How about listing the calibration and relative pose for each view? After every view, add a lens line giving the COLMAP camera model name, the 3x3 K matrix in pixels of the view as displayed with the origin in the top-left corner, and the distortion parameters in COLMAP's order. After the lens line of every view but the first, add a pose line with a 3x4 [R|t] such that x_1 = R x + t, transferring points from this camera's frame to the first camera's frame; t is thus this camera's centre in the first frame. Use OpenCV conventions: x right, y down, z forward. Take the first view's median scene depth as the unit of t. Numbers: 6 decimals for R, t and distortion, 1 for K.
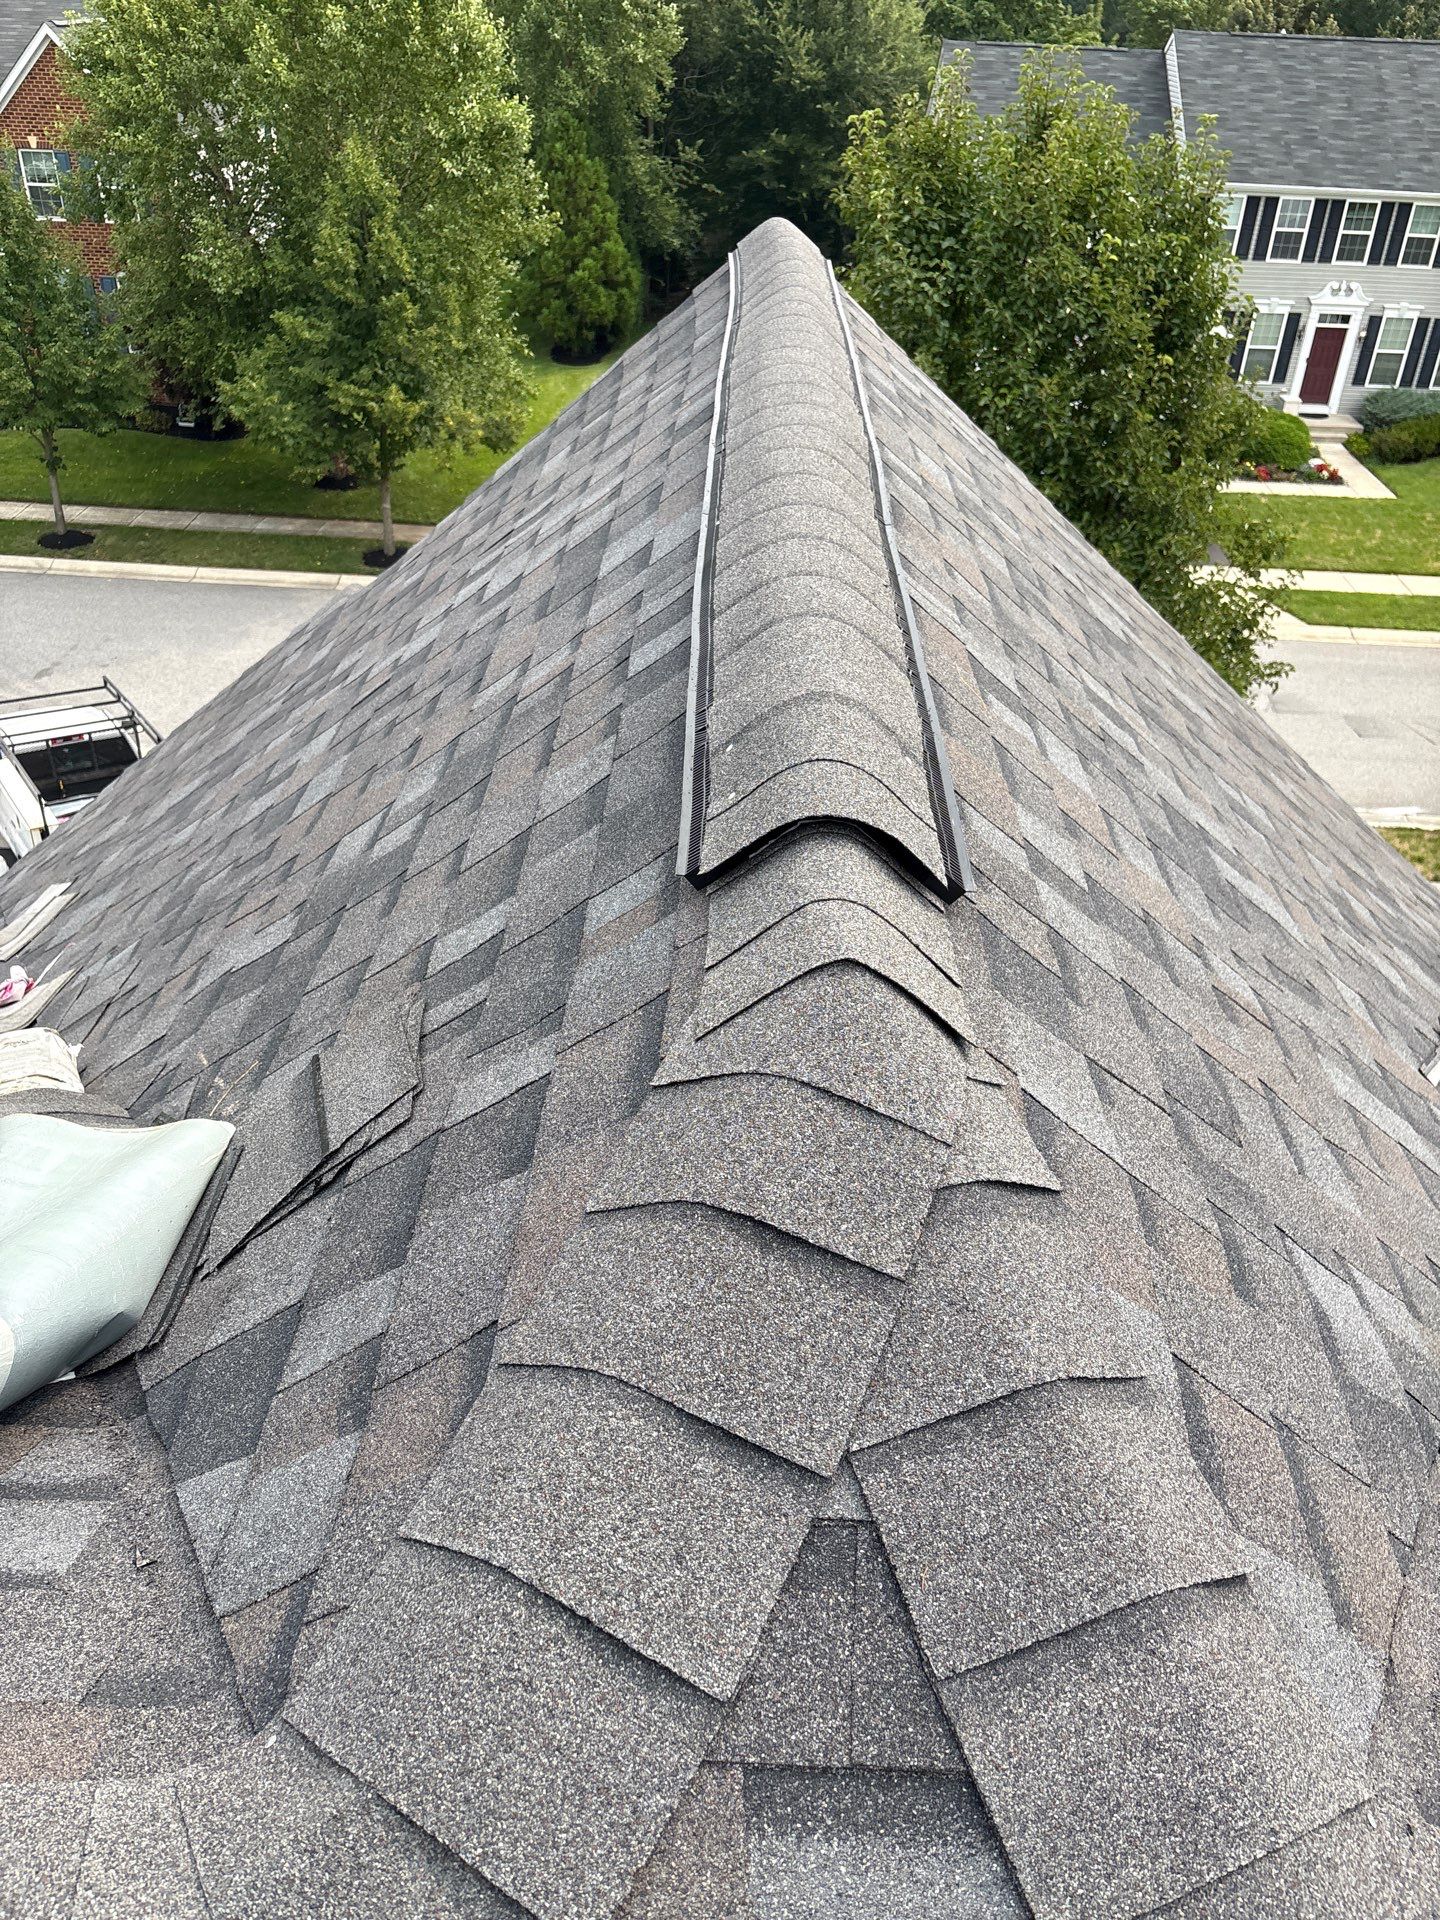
lens RADIAL K [[1473.0, 0, 721.2], [0, 1473.0, 961.2], [0, 0, 1]] dist [0.052010, -0.052420]
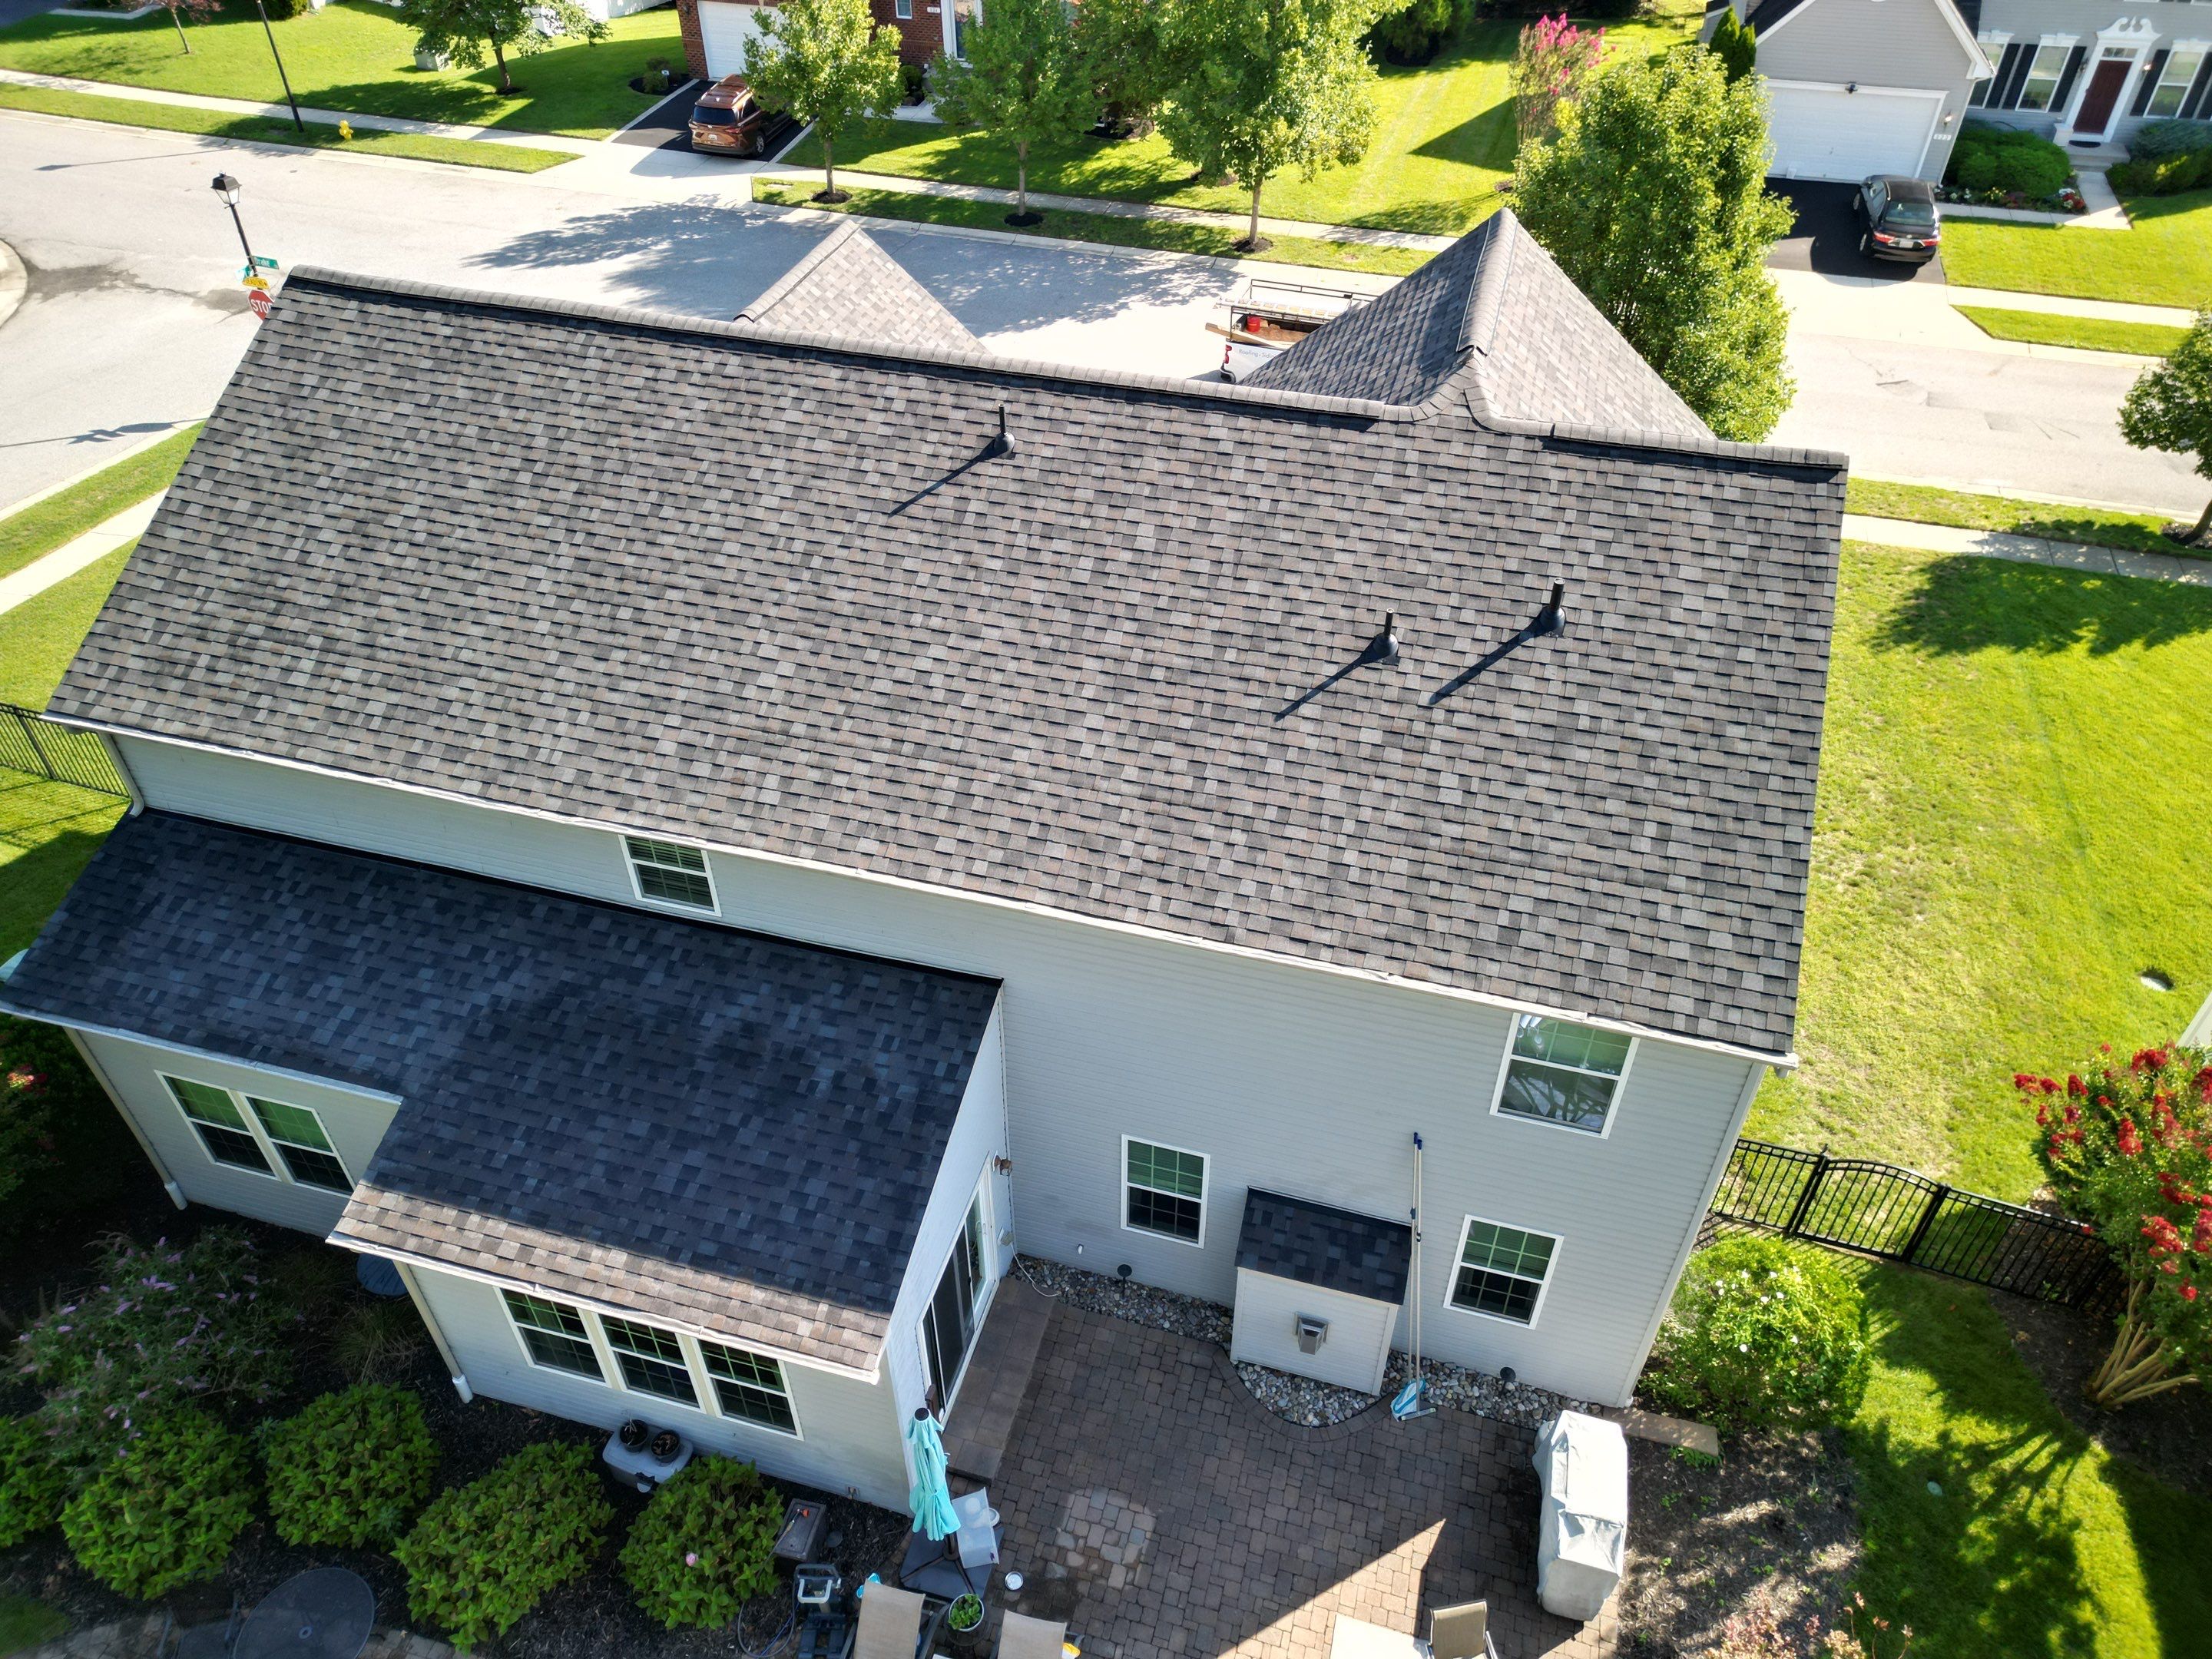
lens RADIAL K [[1532.0, 0, 1104.7], [0, 1532.0, 832.6], [0, 0, 1]] dist [0.080168, -0.073342]
pose [[0.970534, 0.132447, -0.201301, -0.000169], [-0.109148, 0.986414, 0.122780, 0.074743], [0.214828, -0.097191, 0.971804, -0.346437]]
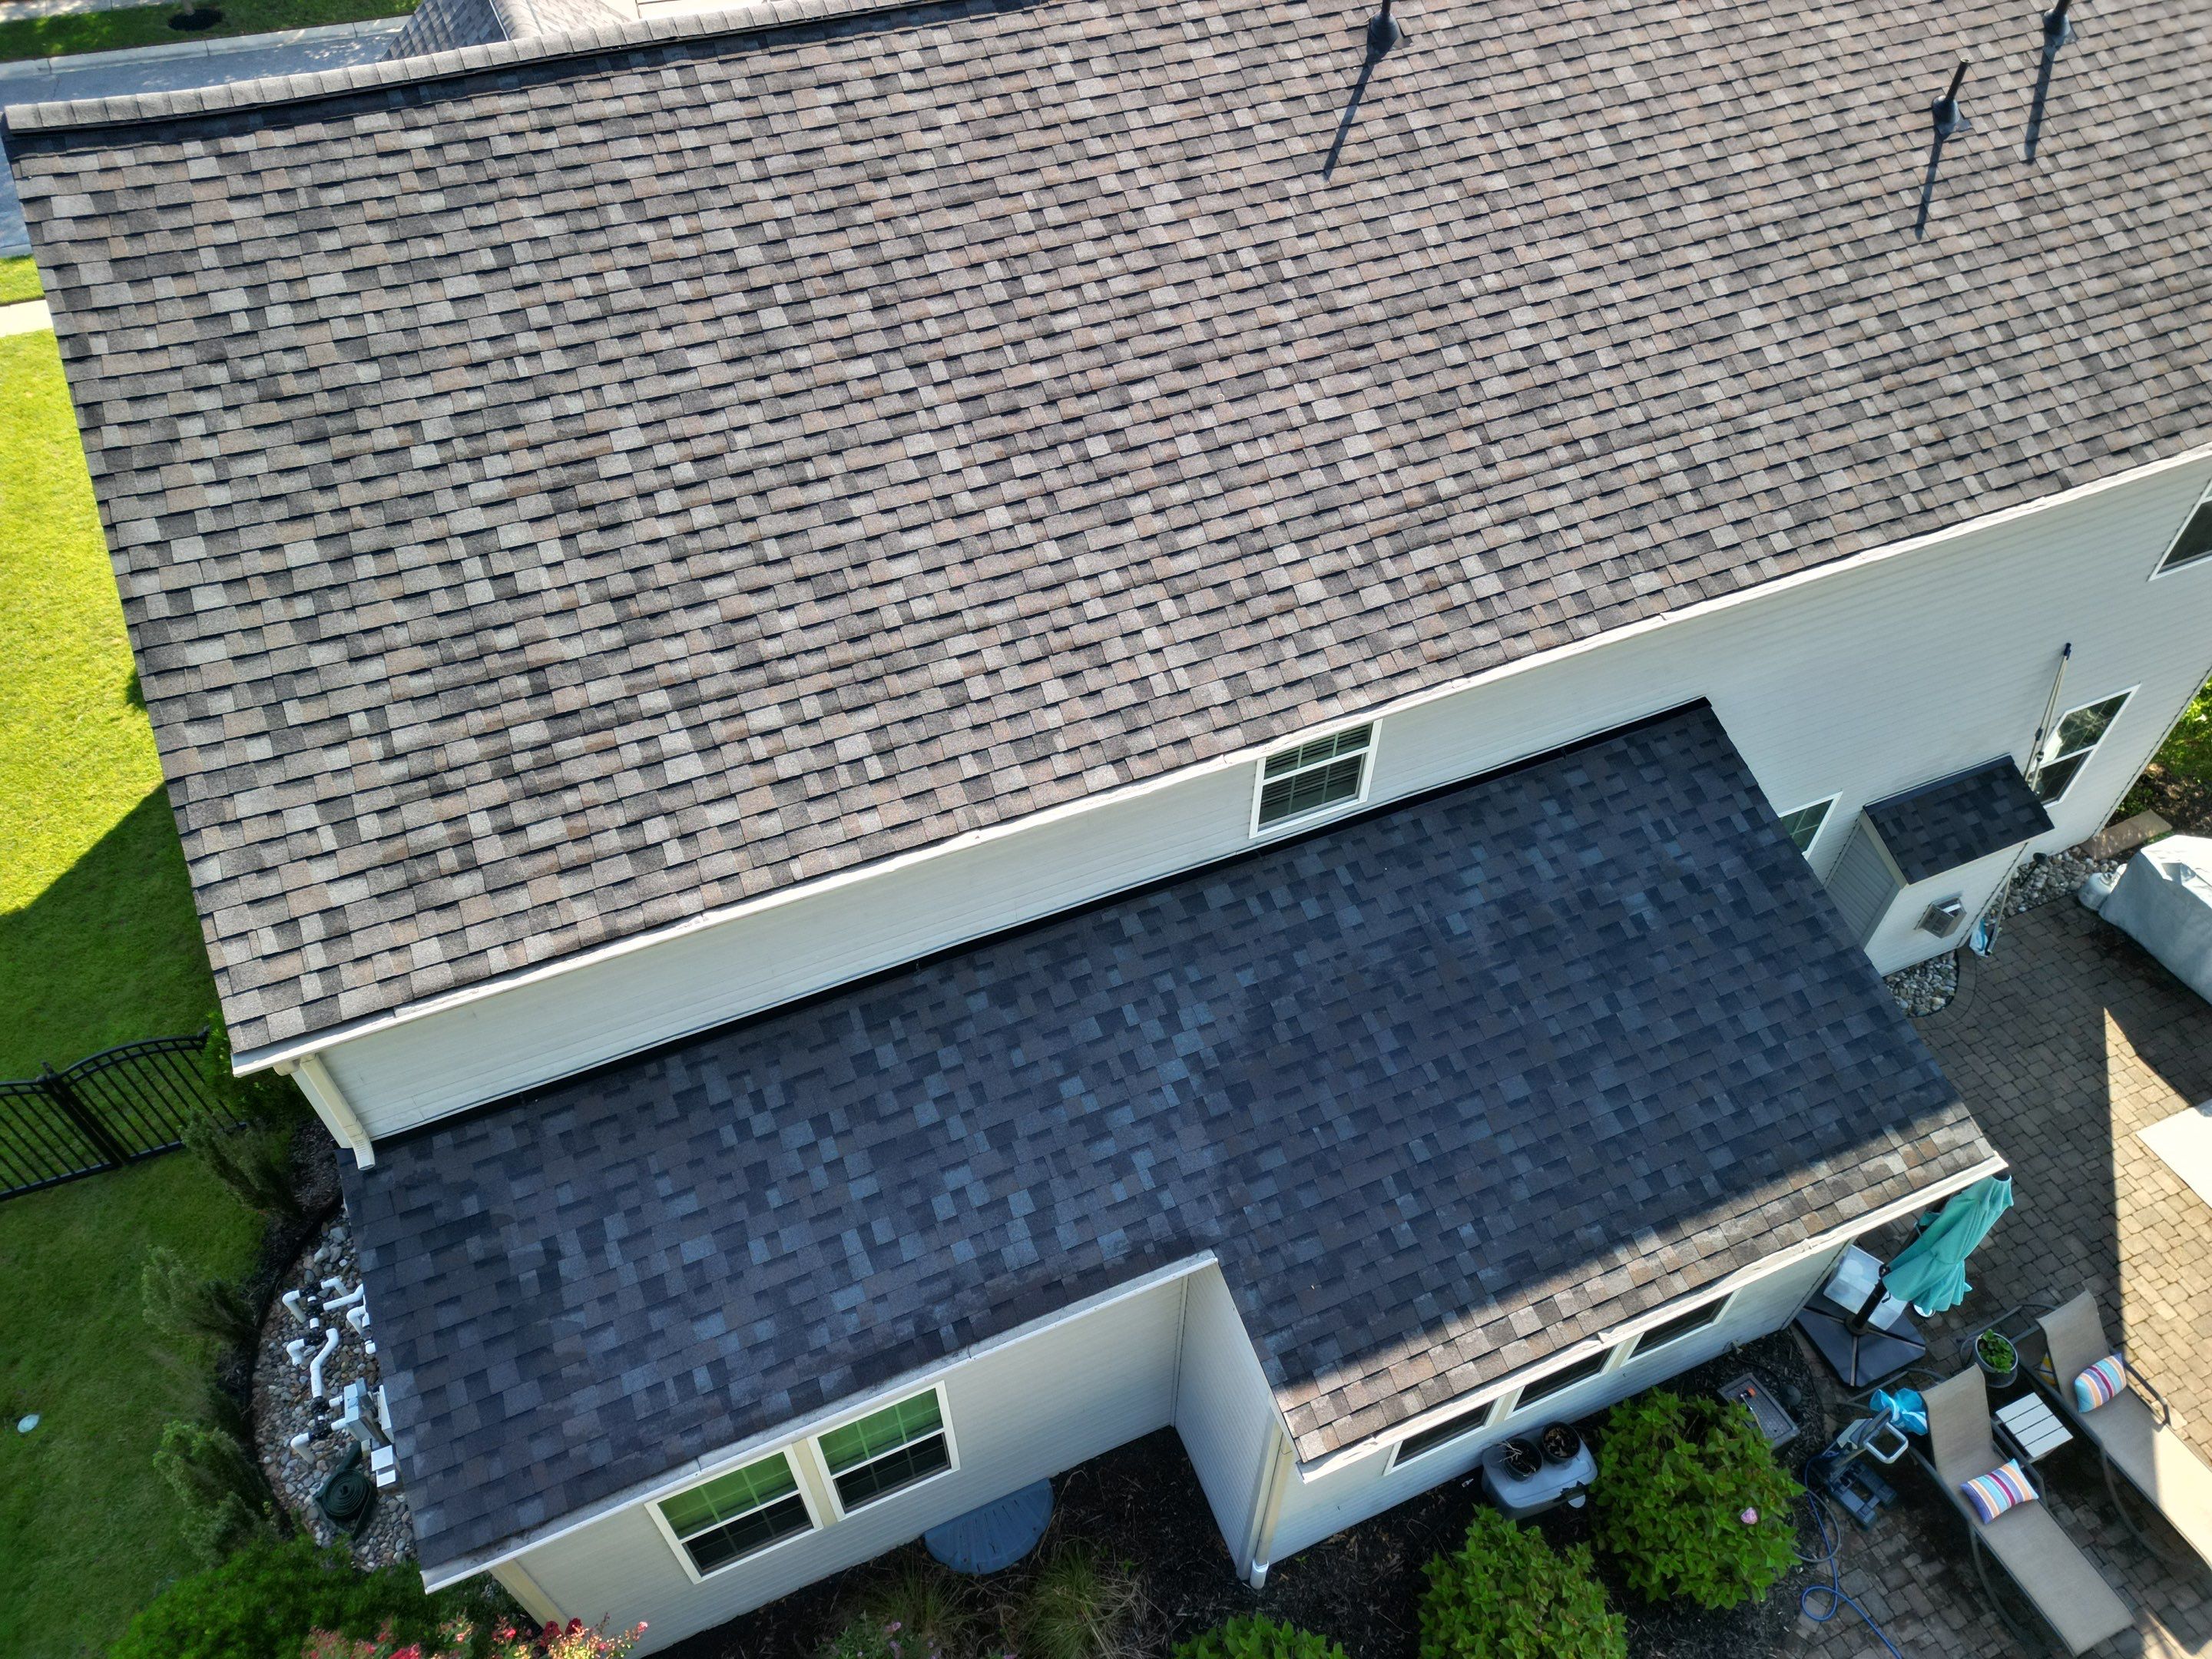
lens RADIAL K [[1532.0, 0, 1099.7], [0, 1532.0, 829.6], [0, 0, 1]] dist [0.080168, -0.073342]
pose [[0.904331, -0.337139, 0.261769, -0.272100], [0.262413, 0.922834, 0.281988, 0.068834], [-0.336638, -0.186319, 0.923017, -0.236644]]
